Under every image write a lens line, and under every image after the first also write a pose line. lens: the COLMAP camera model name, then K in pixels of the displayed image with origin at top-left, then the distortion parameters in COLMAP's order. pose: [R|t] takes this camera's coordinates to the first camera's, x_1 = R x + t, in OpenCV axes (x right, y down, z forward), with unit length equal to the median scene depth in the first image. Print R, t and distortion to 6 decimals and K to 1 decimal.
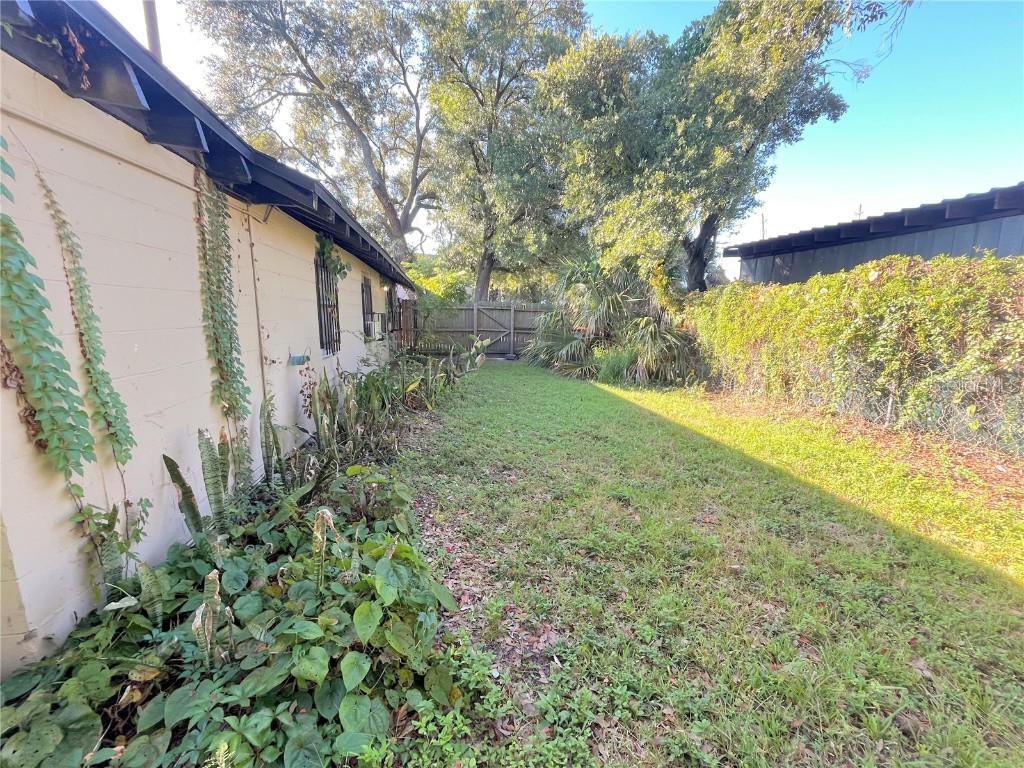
lens RADIAL K [[414.1, 0, 509.5], [0, 414.1, 386.7], [0, 0, 1]] dist [-0.002966, -0.000529]
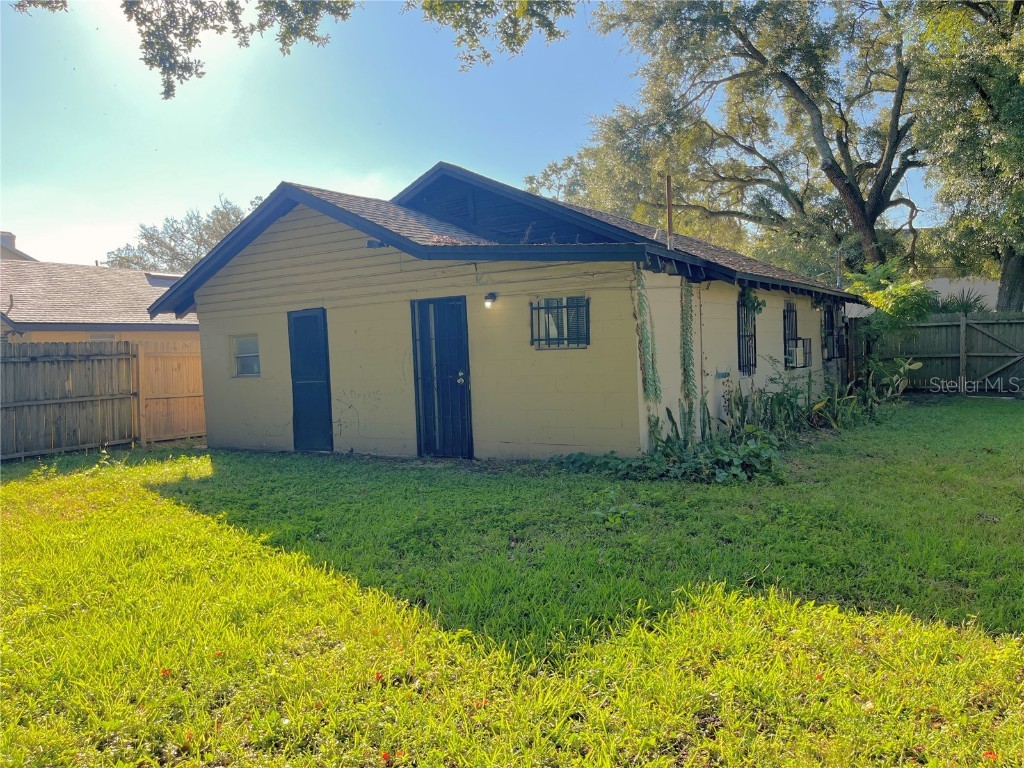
lens RADIAL K [[778.5, 0, 512.0], [0, 778.5, 384.0], [0, 0, 1]] dist [0.059496, -0.106349]
pose [[0.749066, -0.002879, -0.662489, 0.356039], [-0.073049, 0.993534, -0.086913, 0.122576], [0.658455, 0.113498, 0.744013, -0.719120]]
